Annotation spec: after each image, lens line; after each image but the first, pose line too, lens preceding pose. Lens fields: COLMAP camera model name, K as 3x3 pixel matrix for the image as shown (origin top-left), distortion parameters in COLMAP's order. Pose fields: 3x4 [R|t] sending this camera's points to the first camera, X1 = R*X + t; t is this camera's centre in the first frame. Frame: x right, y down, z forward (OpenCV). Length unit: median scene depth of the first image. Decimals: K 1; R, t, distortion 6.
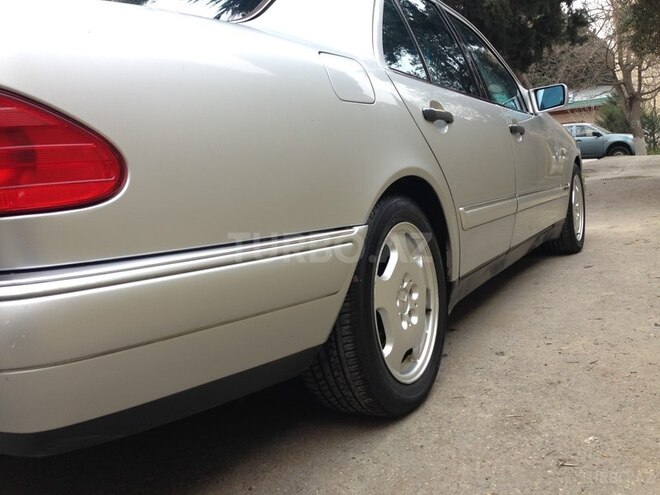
lens RADIAL K [[630.5, 0, 330.0], [0, 630.5, 247.5], [0, 0, 1]] dist [-0.002557, -0.204981]
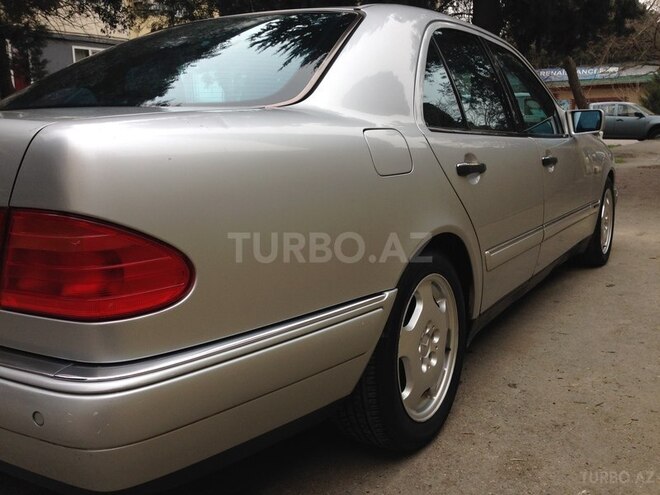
lens RADIAL K [[630.5, 0, 330.0], [0, 630.5, 247.5], [0, 0, 1]] dist [-0.002557, -0.204981]
pose [[0.996493, 0.073573, -0.039869, -0.014123], [-0.071616, 0.996253, 0.048486, -0.115218], [0.043287, -0.045461, 0.998028, -0.073966]]
